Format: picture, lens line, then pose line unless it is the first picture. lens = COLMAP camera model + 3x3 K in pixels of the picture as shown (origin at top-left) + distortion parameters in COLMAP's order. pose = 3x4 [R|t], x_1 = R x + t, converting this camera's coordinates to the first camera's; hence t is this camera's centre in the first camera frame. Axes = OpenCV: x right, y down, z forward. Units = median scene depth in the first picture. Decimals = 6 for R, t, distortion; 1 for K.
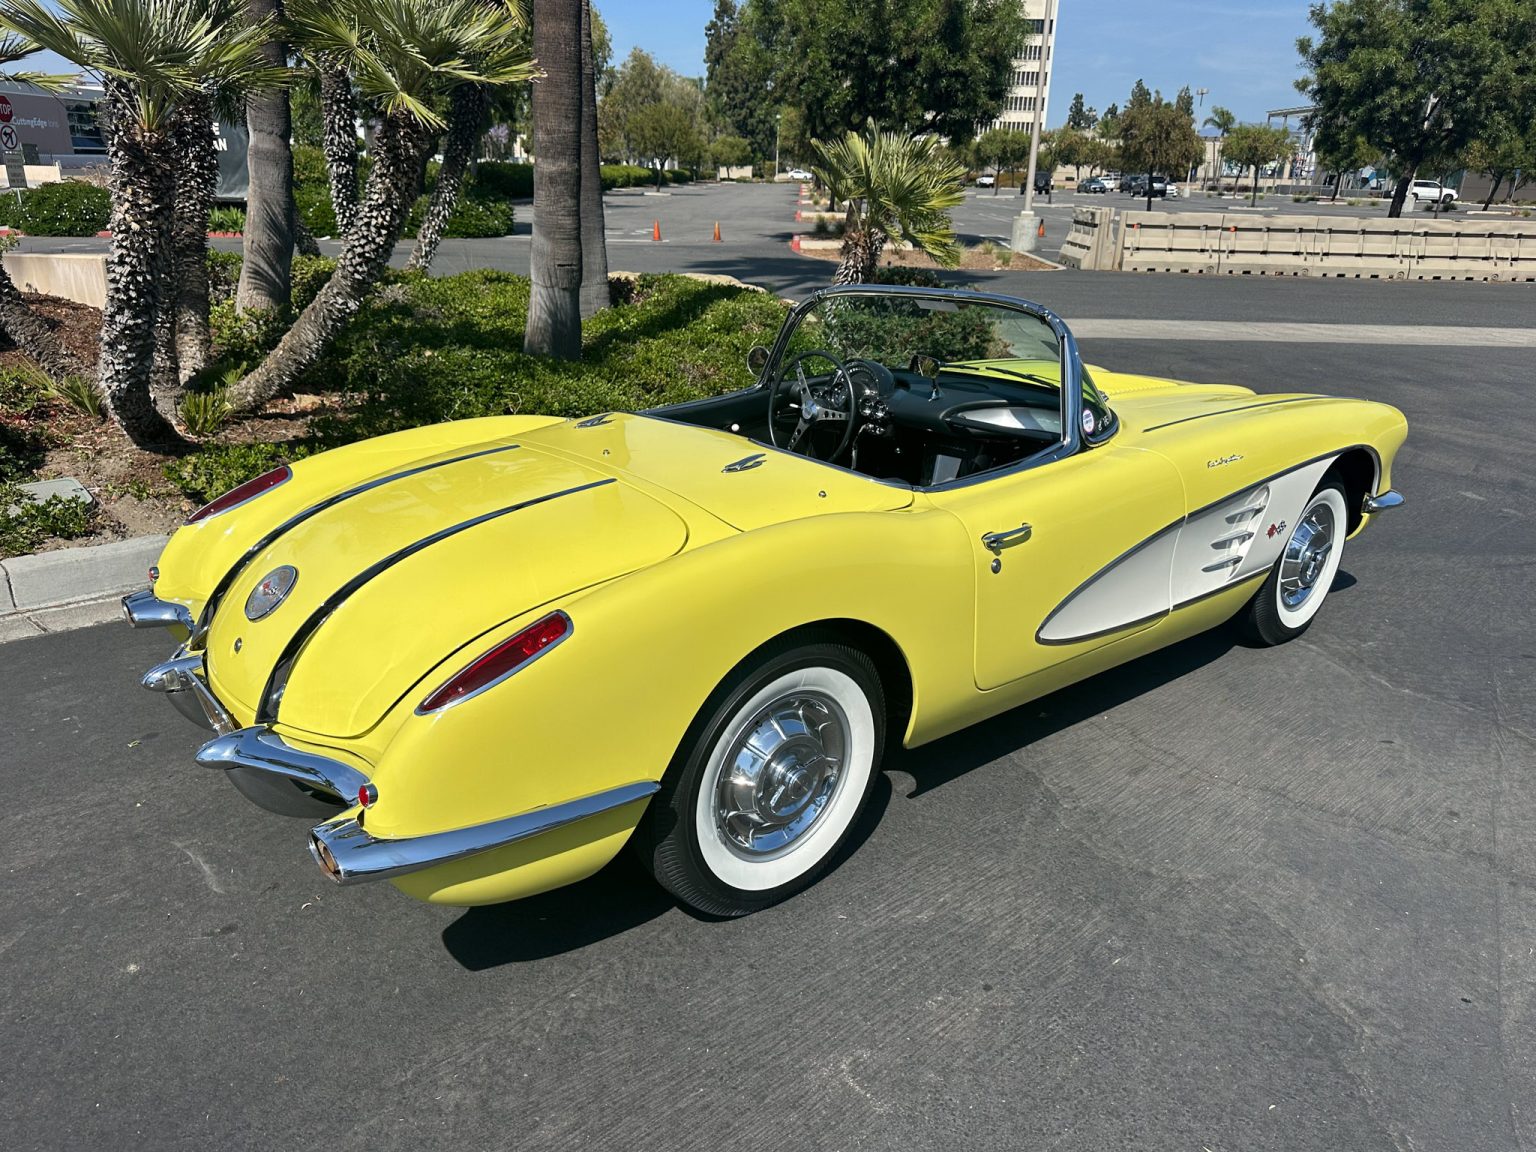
lens RADIAL K [[1107.7, 0, 786.8], [0, 1107.7, 568.3], [0, 0, 1]] dist [0.024166, -0.028969]
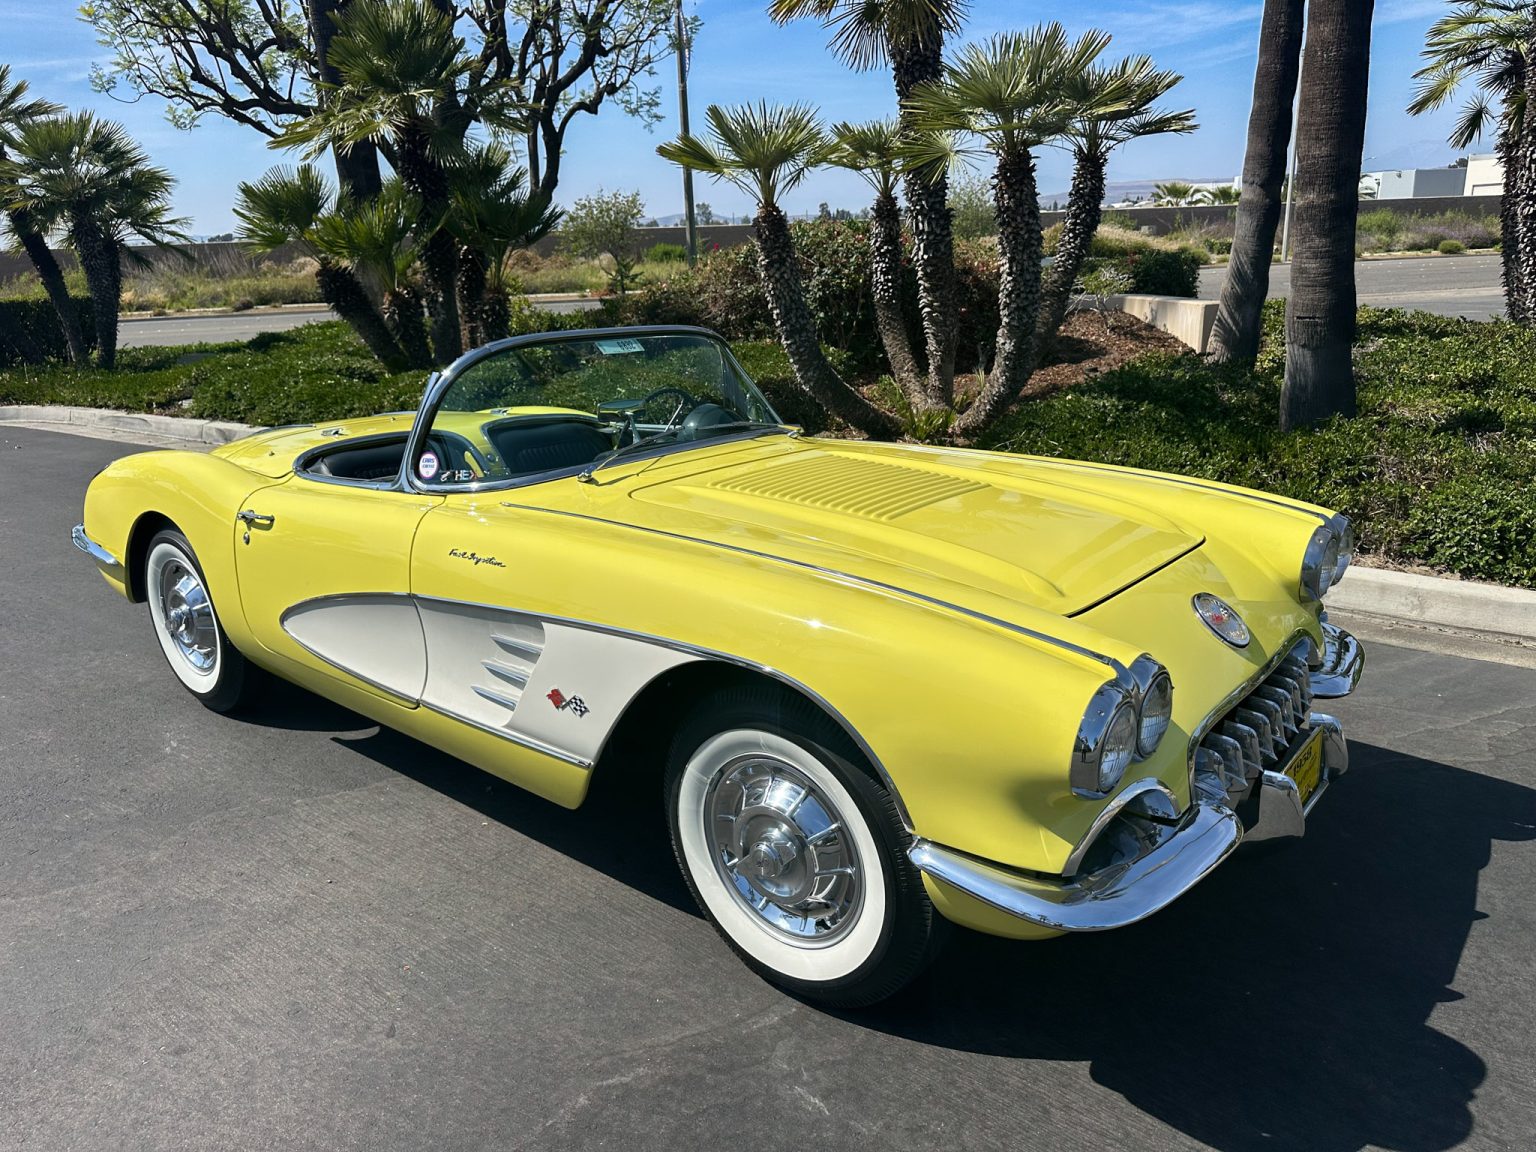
lens RADIAL K [[1107.7, 0, 787.0], [0, 1107.7, 577.3], [0, 0, 1]] dist [0.024166, -0.028969]
pose [[0.169558, 0.249663, -0.953372, 0.750157], [-0.289973, 0.937196, 0.193855, -0.189956], [0.941895, 0.243583, 0.231304, 0.668740]]
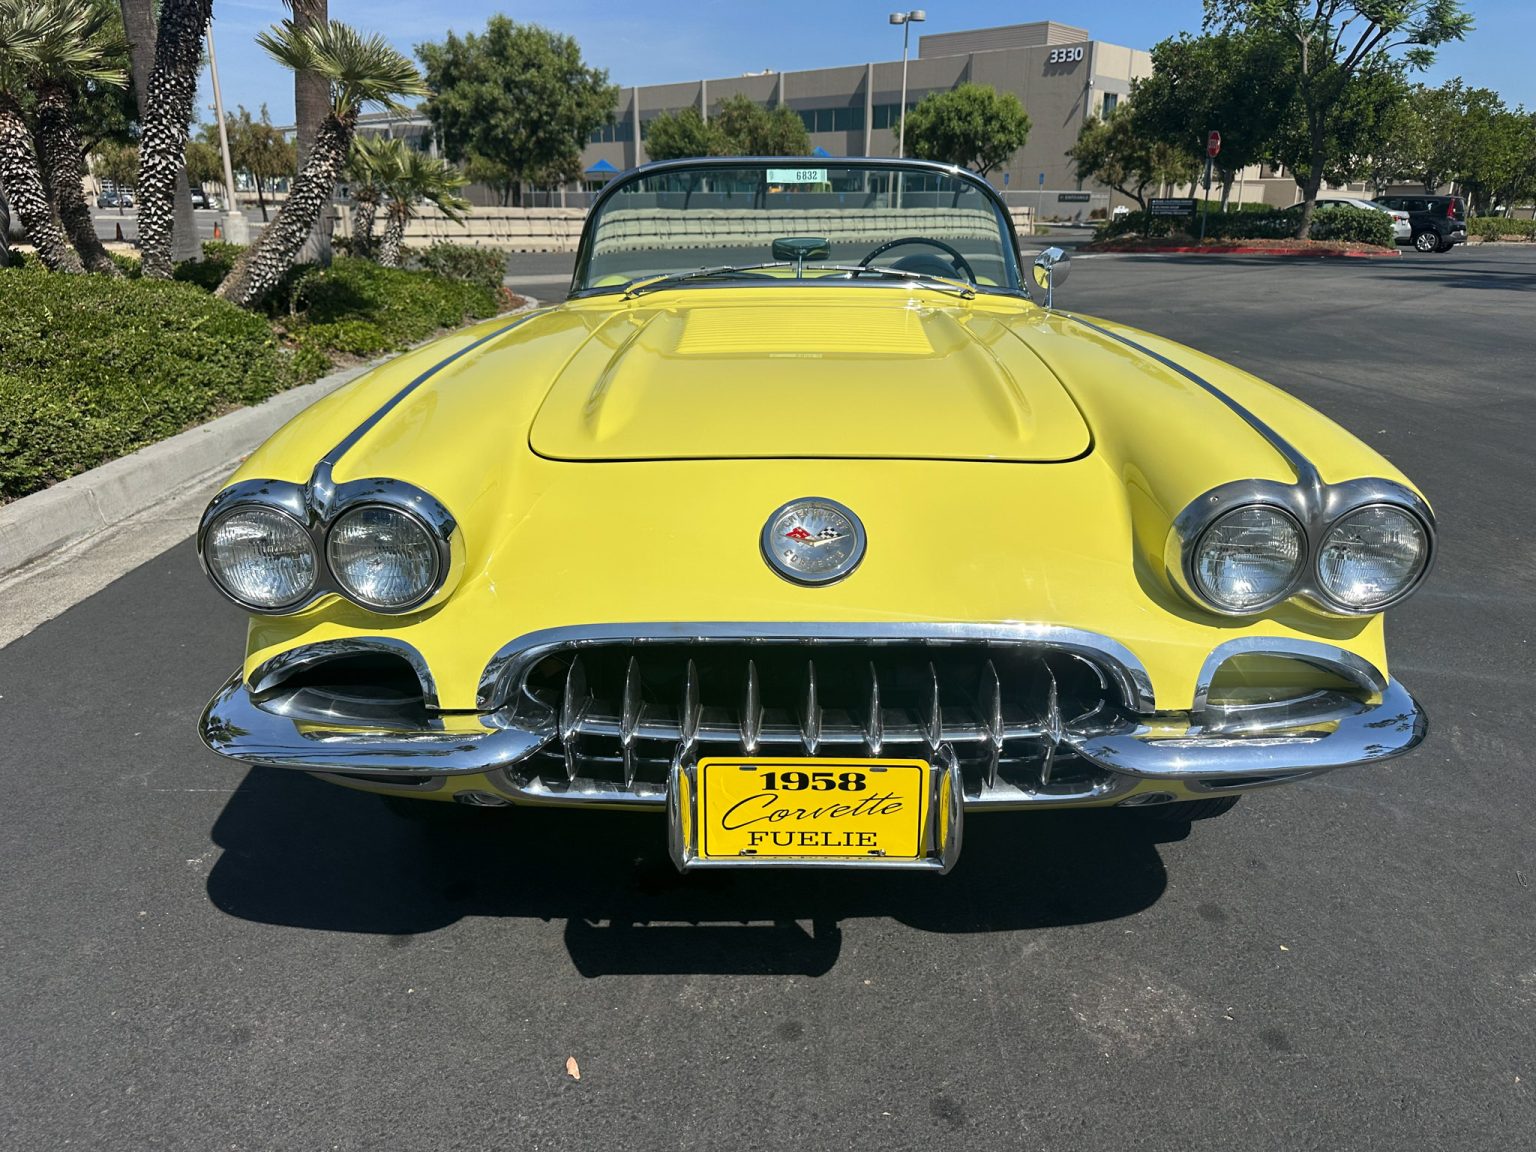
lens RADIAL K [[1107.7, 0, 762.0], [0, 1107.7, 580.1], [0, 0, 1]] dist [0.024166, -0.028969]
pose [[0.680511, -0.249852, 0.688824, -1.239970], [0.253448, 0.962305, 0.098661, 0.236238], [-0.687509, 0.107441, 0.718184, -0.489241]]
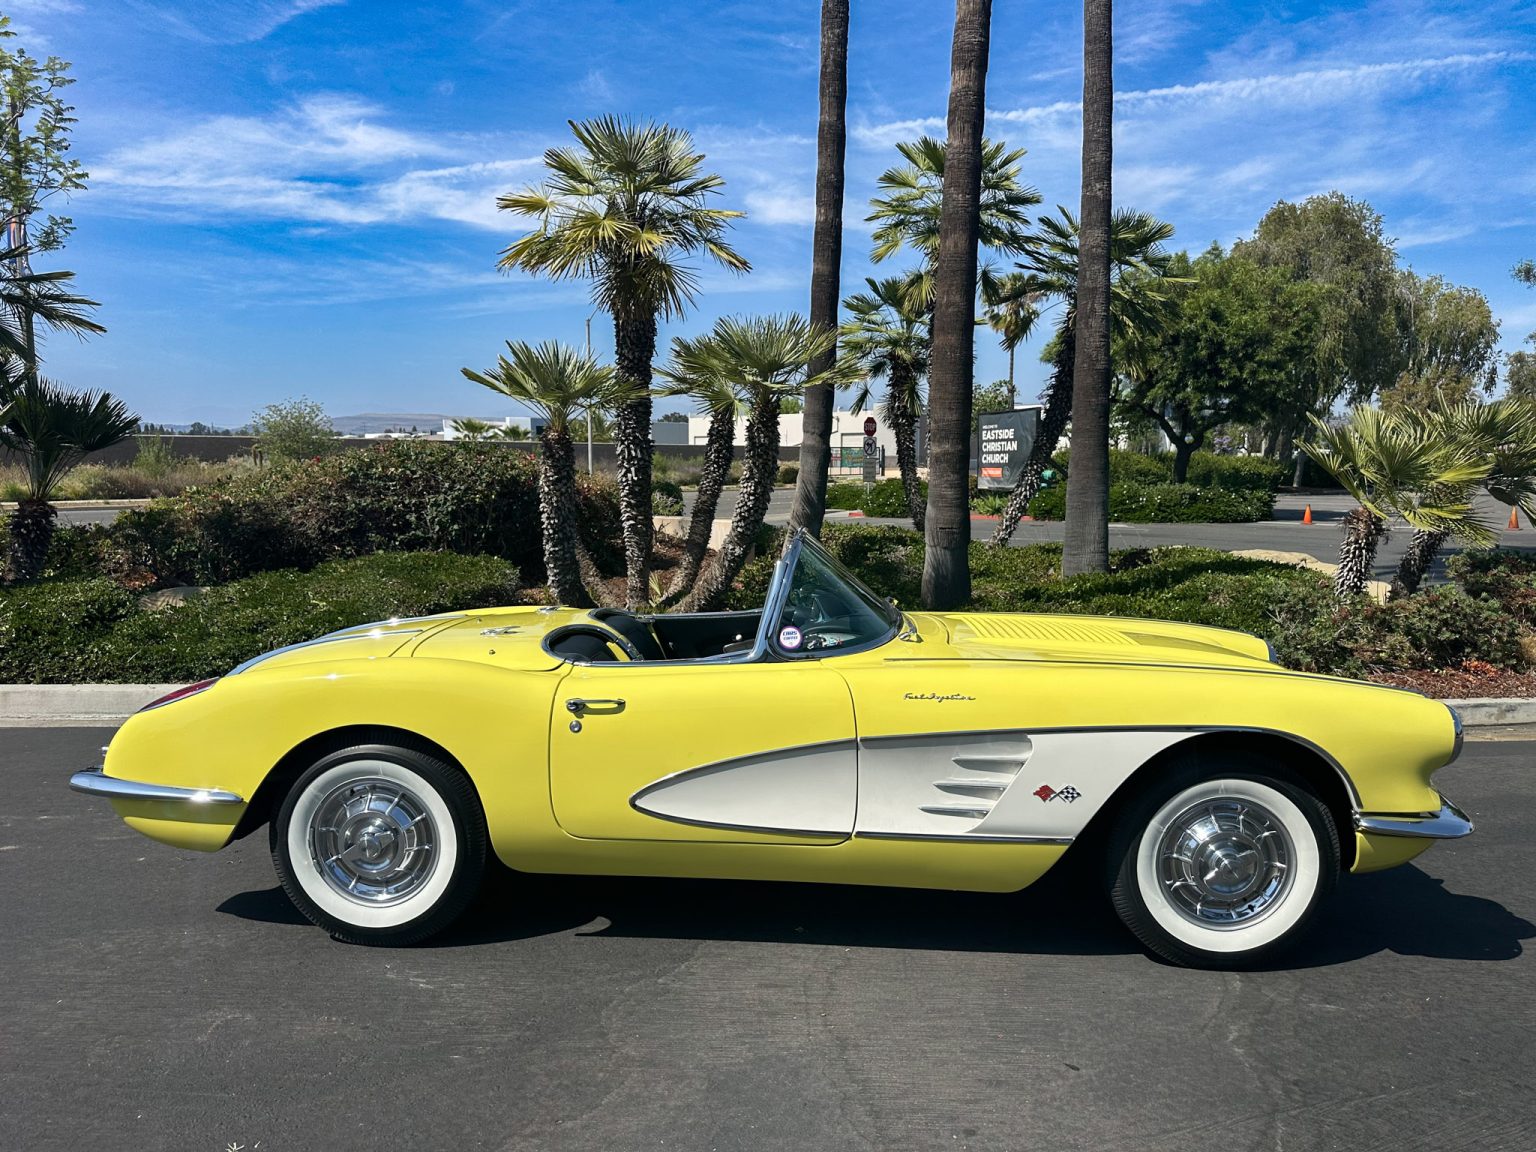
lens RADIAL K [[1107.7, 0, 760.1], [0, 1107.7, 575.9], [0, 0, 1]] dist [0.024166, -0.028969]
pose [[0.713351, 0.046299, -0.699276, 0.615924], [-0.216274, 0.963655, -0.156824, -0.007838], [0.666600, 0.263106, 0.697438, 0.127187]]
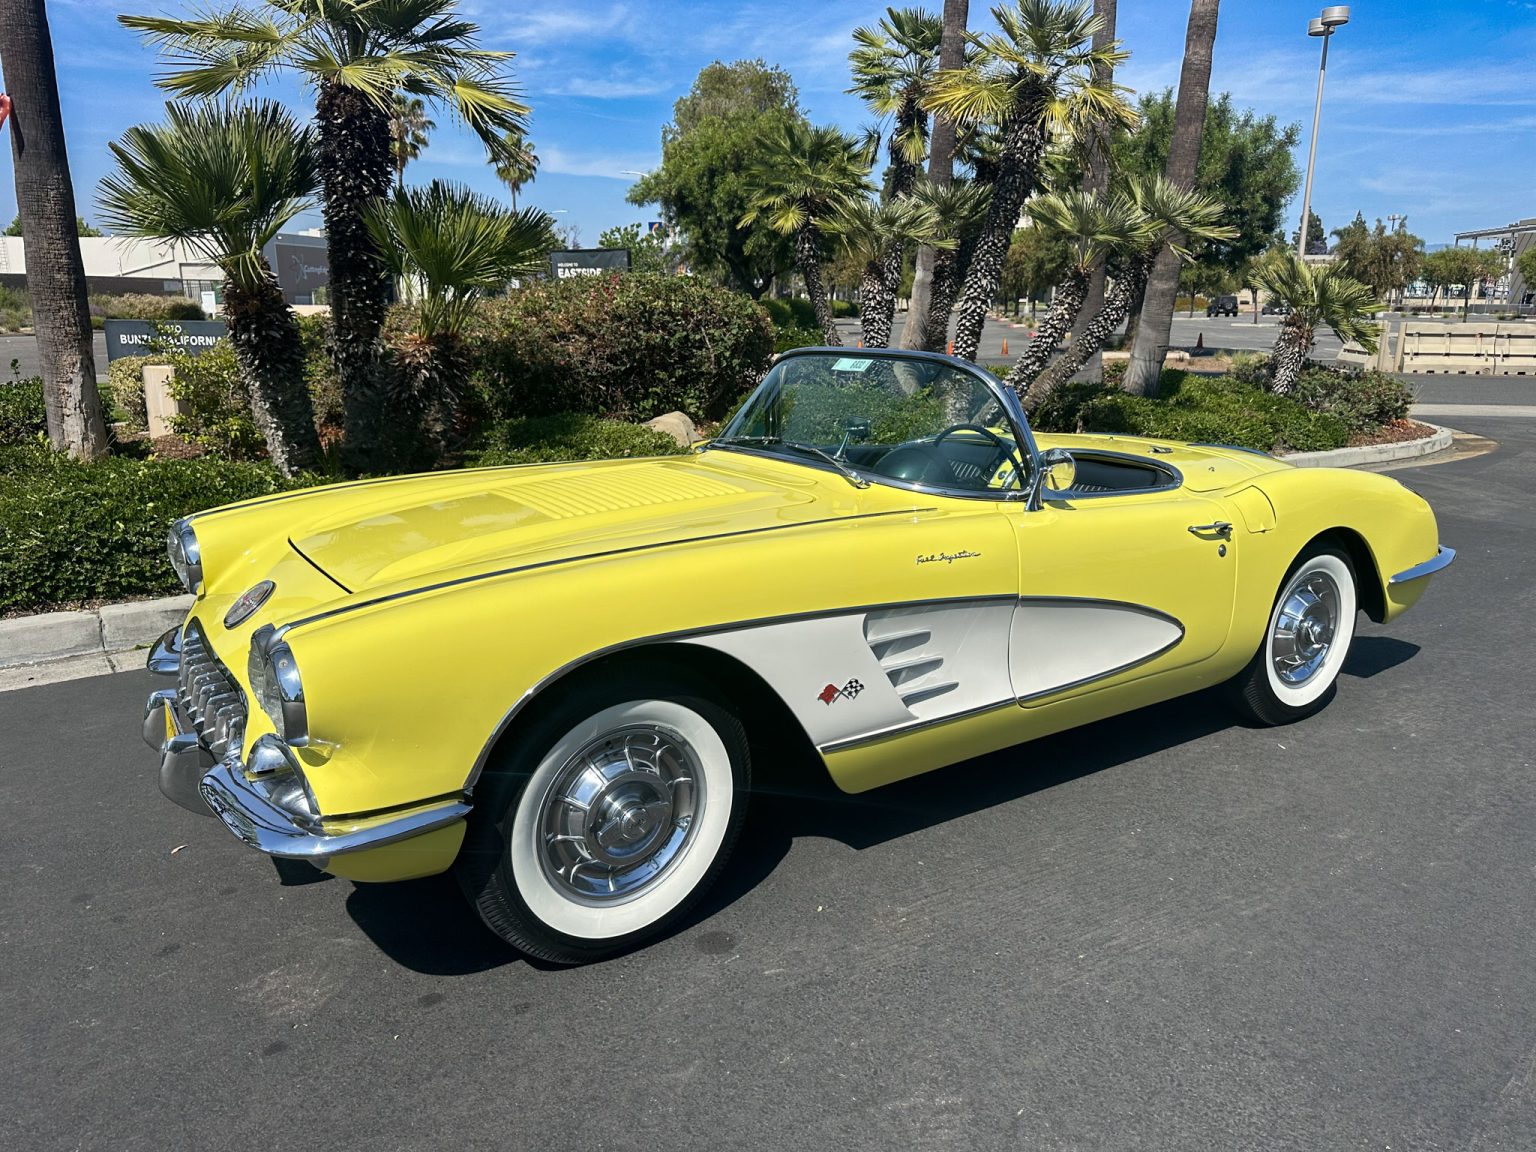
lens RADIAL K [[1107.7, 0, 761.5], [0, 1107.7, 588.2], [0, 0, 1]] dist [0.024166, -0.028969]
pose [[0.990142, 0.015965, -0.139156, -0.710240], [-0.028907, 0.995387, -0.091482, 0.291537], [0.137053, 0.094603, 0.986036, -0.763046]]
